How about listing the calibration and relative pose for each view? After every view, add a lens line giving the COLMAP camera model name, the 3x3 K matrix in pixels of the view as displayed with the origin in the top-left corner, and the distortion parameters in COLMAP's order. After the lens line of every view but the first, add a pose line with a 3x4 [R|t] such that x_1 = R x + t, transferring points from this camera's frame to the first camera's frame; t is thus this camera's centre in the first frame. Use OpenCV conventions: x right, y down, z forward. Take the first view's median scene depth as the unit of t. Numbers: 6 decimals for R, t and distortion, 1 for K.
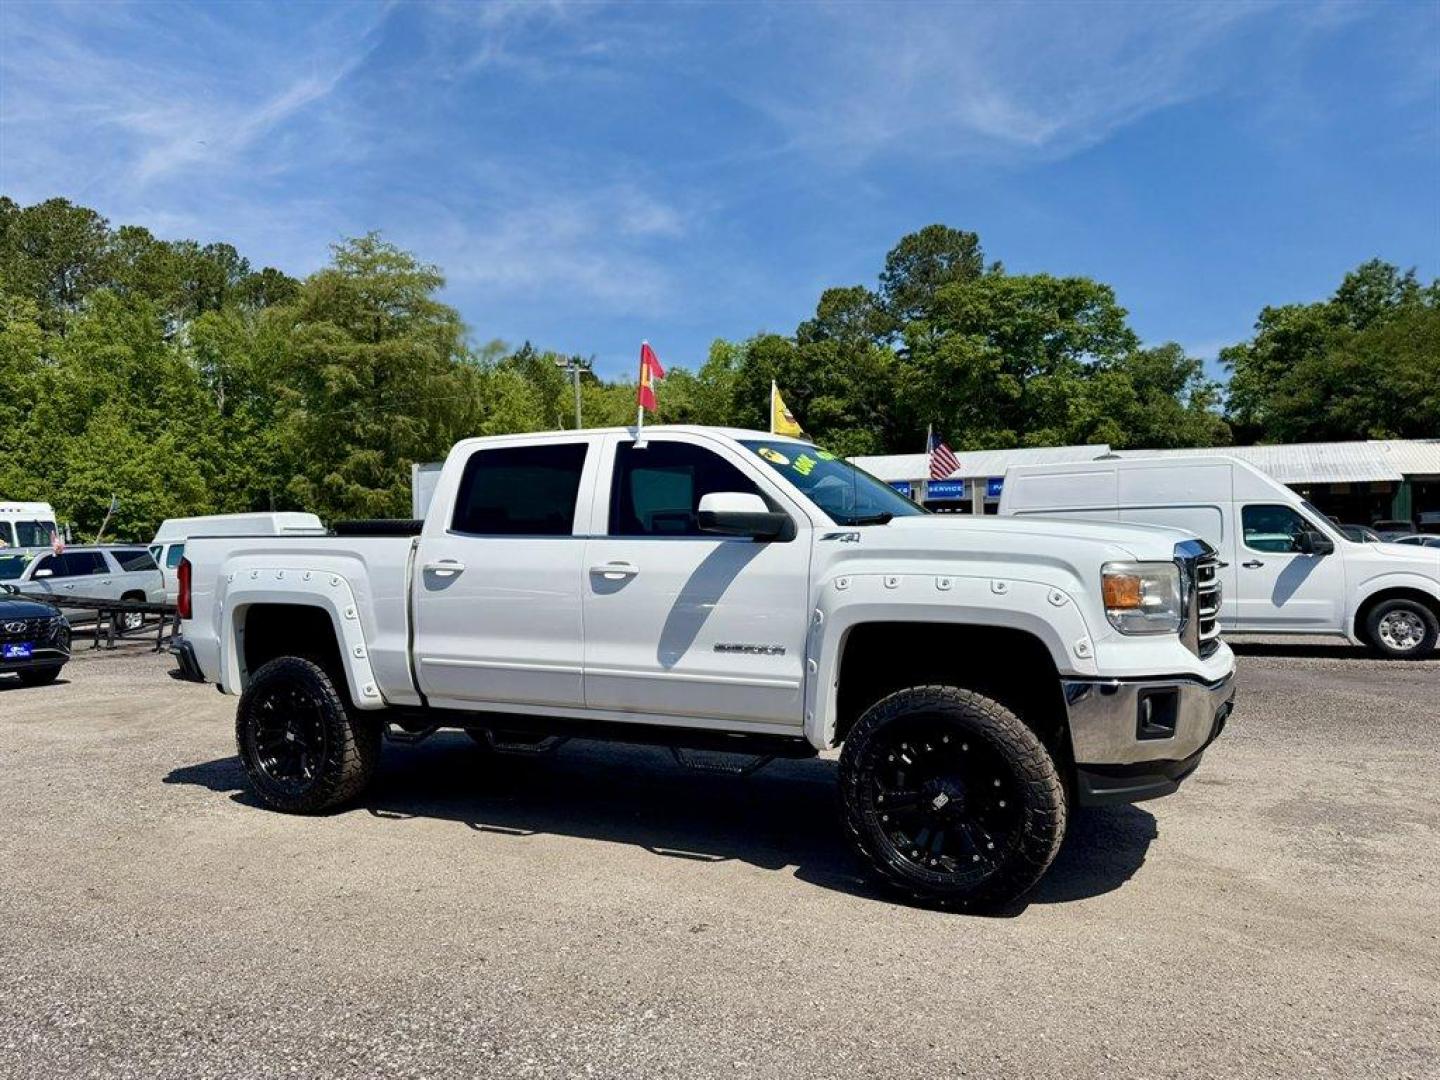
lens RADIAL K [[1052.2, 0, 720.0], [0, 1052.2, 540.0], [0, 0, 1]] dist [0.035256, -0.052715]
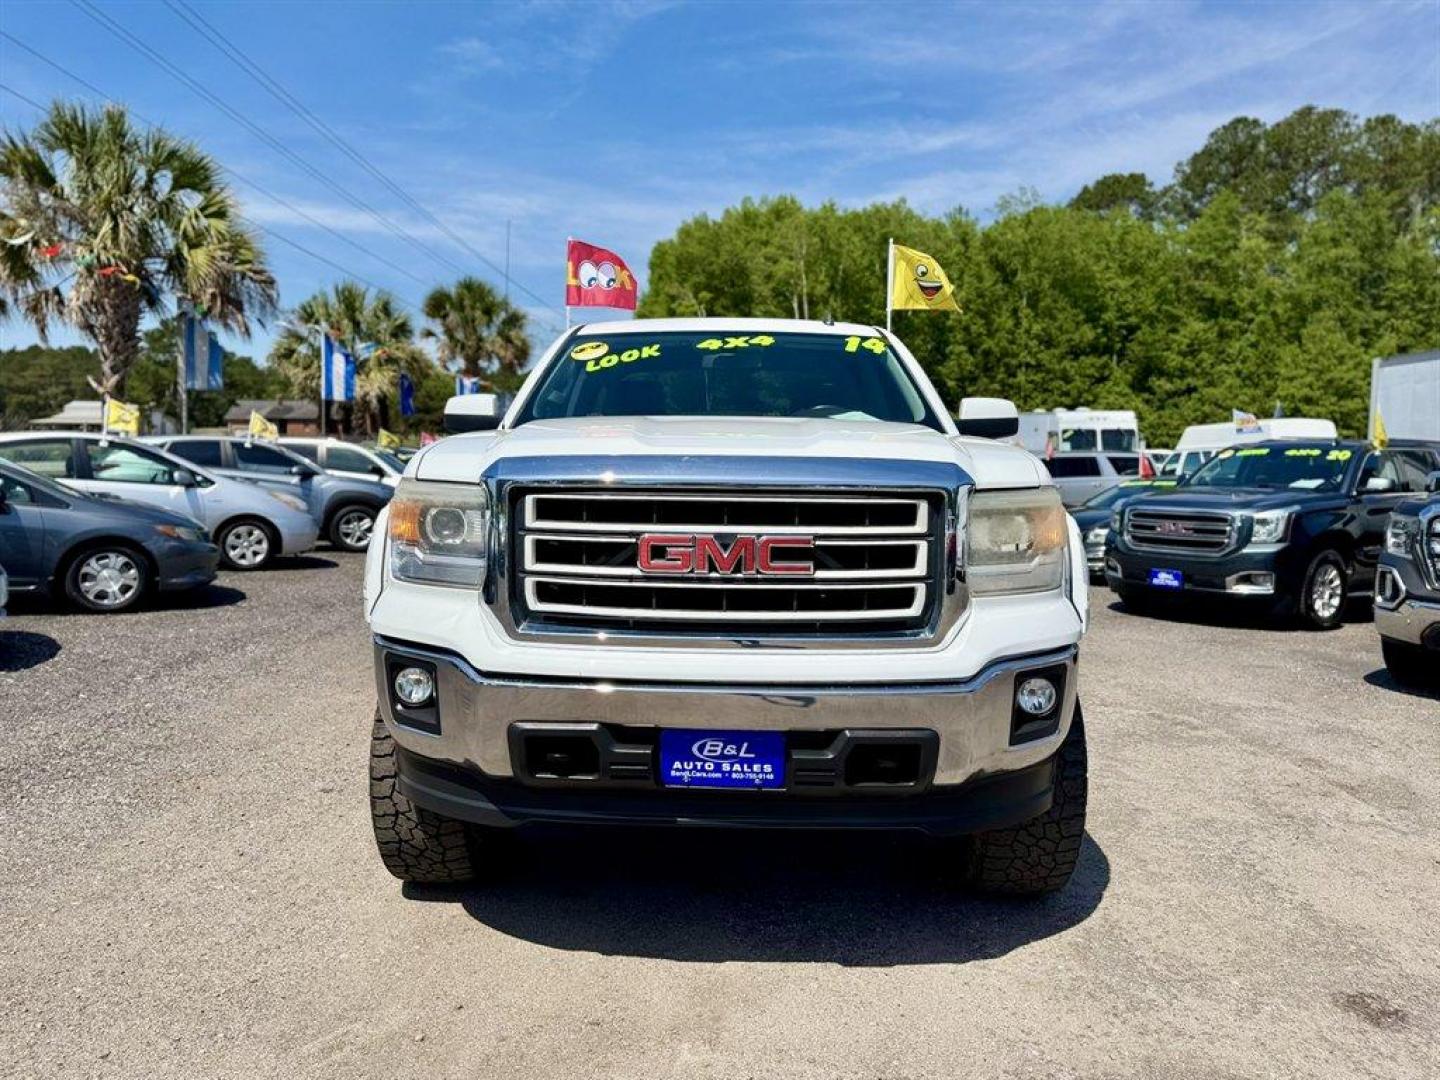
lens RADIAL K [[1052.2, 0, 720.0], [0, 1052.2, 540.0], [0, 0, 1]] dist [0.035256, -0.052715]
pose [[0.448821, 0.095500, -0.888504, 0.069094], [-0.018780, 0.995062, 0.097467, -0.000784], [0.893424, -0.027059, 0.448398, 0.053293]]
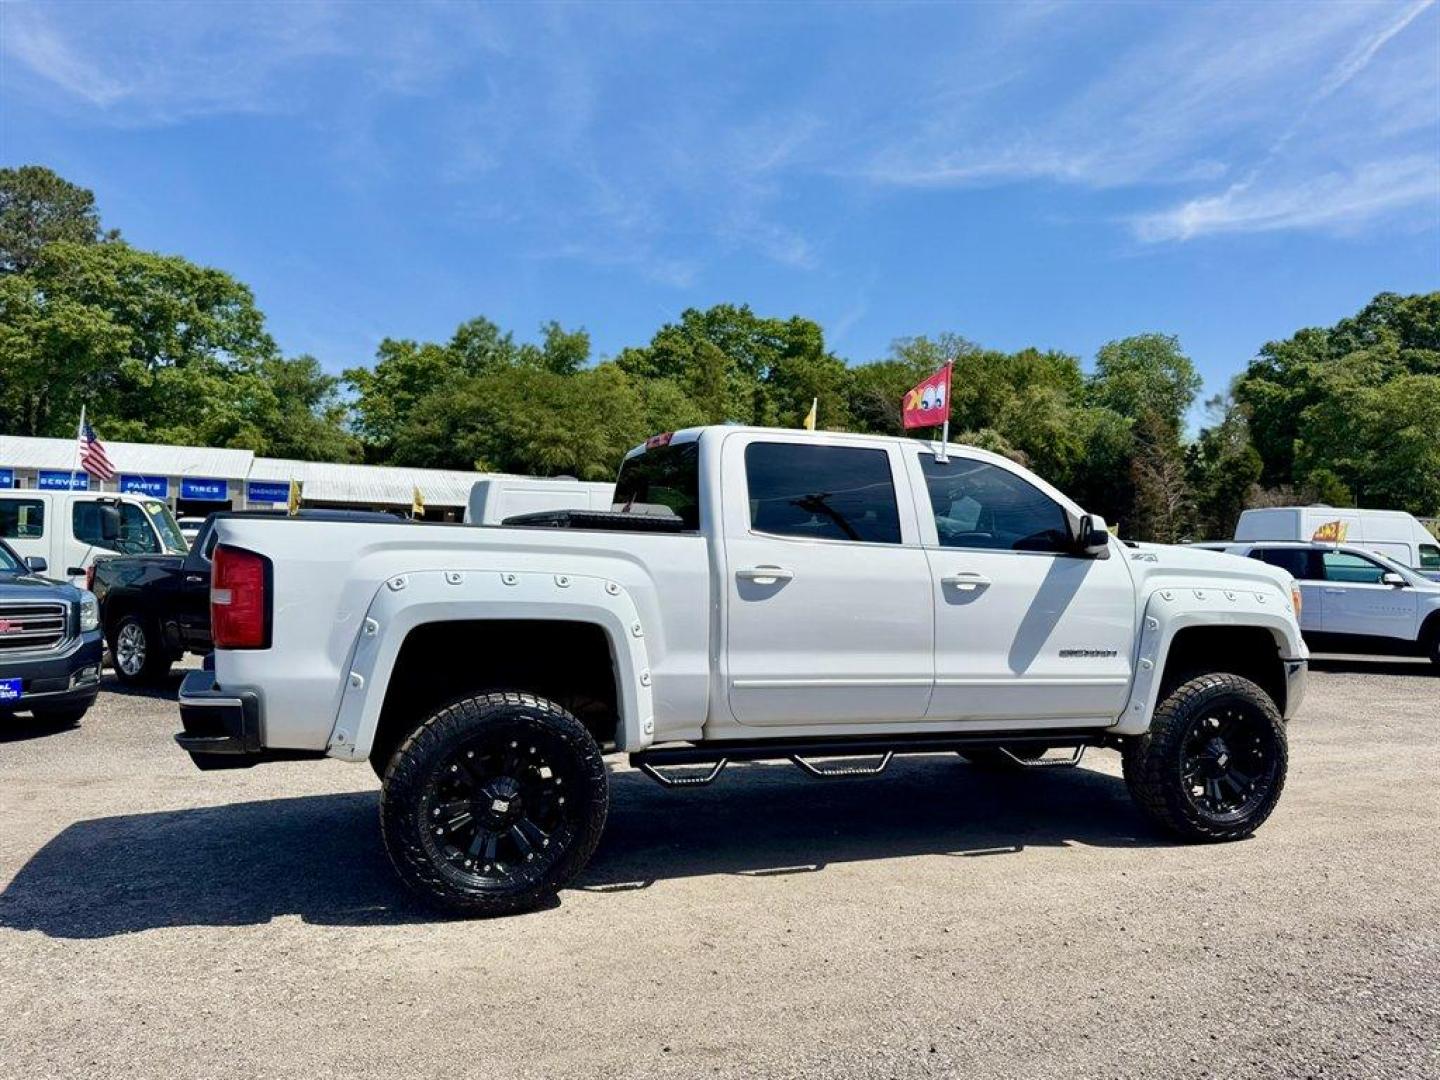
lens RADIAL K [[1059.5, 0, 722.0], [0, 1059.5, 522.7], [0, 0, 1]] dist [0.063081, -0.098901]
pose [[0.653414, 0.058153, 0.754764, -0.077949], [-0.037678, 0.998308, -0.044299, 0.001968], [-0.756062, 0.000508, 0.654499, 0.037705]]
